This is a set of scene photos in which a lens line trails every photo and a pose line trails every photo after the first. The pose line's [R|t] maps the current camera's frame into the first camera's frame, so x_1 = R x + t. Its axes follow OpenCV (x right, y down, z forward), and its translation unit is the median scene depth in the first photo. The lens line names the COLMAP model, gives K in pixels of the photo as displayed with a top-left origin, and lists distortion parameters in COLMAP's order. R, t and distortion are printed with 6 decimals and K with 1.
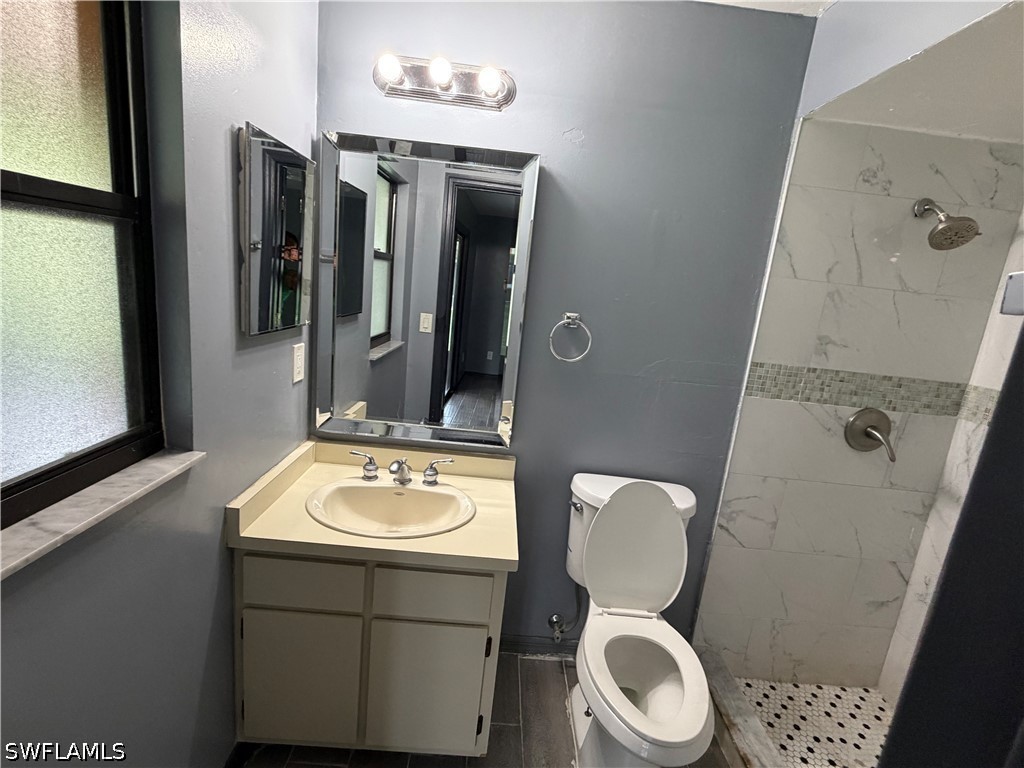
lens RADIAL K [[485.1, 0, 514.1], [0, 485.1, 384.6], [0, 0, 1]] dist [-0.000275, -0.000642]
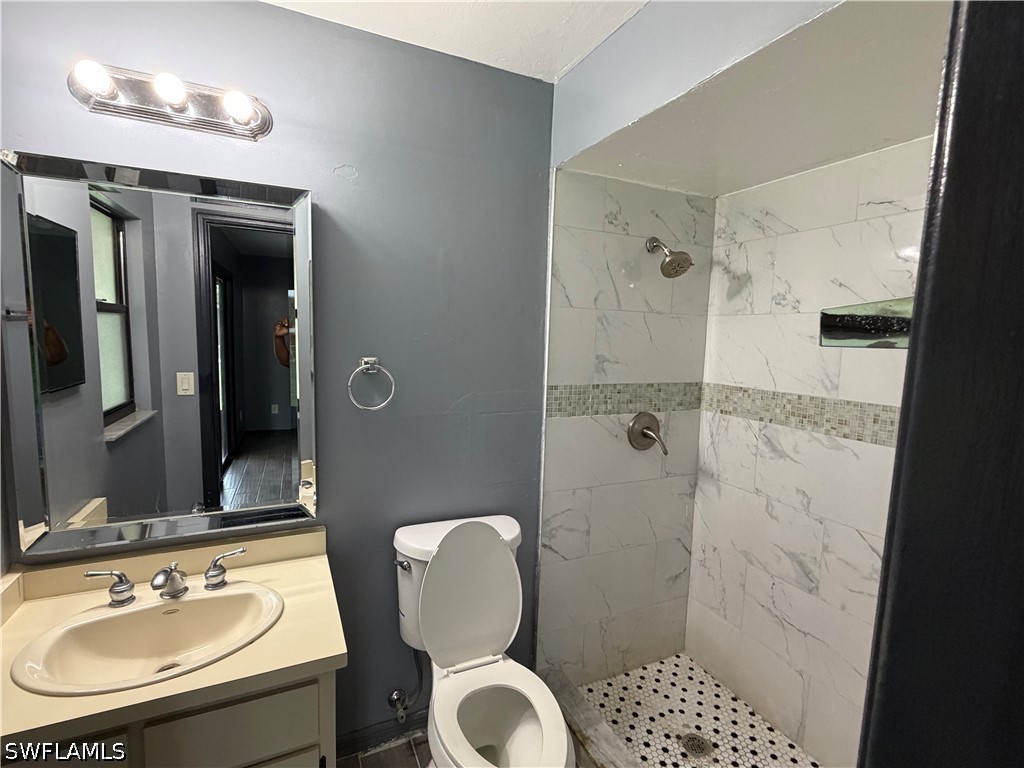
lens RADIAL K [[485.1, 0, 513.4], [0, 485.1, 383.4], [0, 0, 1]] dist [-0.000275, -0.000642]
pose [[0.908836, -0.119934, 0.399542, -0.006910], [0.148867, 0.987962, -0.042062, -0.018252], [-0.389688, 0.097706, 0.915749, 0.046490]]
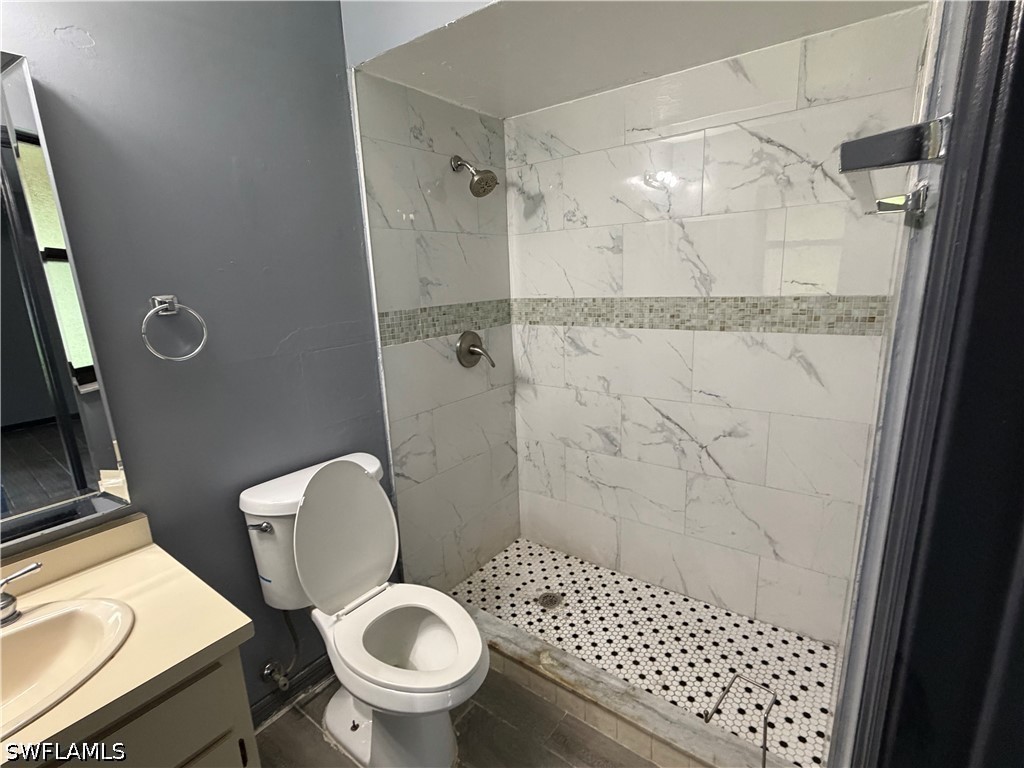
lens RADIAL K [[485.1, 0, 512.8], [0, 485.1, 382.9], [0, 0, 1]] dist [-0.000275, -0.000642]
pose [[0.604102, -0.300979, 0.737883, -0.141851], [0.263989, 0.949235, 0.171062, -0.007159], [-0.751911, 0.091454, 0.652891, 0.128839]]
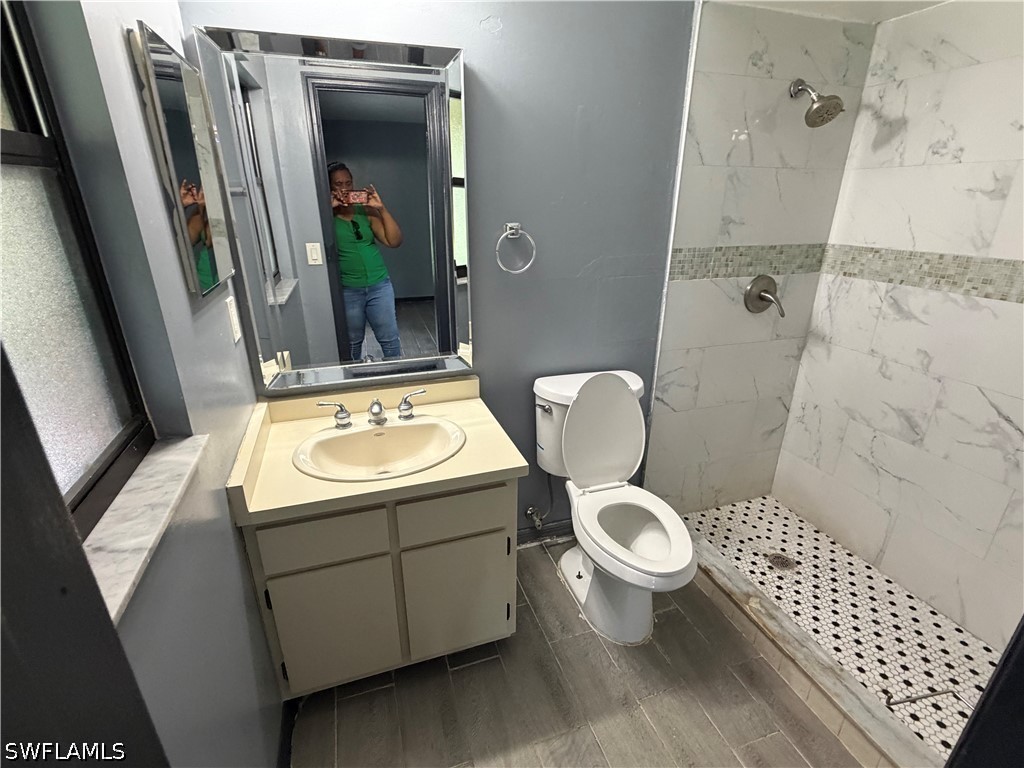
lens RADIAL K [[485.1, 0, 510.8], [0, 485.1, 385.4], [0, 0, 1]] dist [-0.000275, -0.000642]
pose [[0.948940, -0.203640, 0.240921, -0.189772], [0.157181, 0.967396, 0.198595, -0.023461], [-0.273508, -0.150586, 0.950009, 0.005719]]
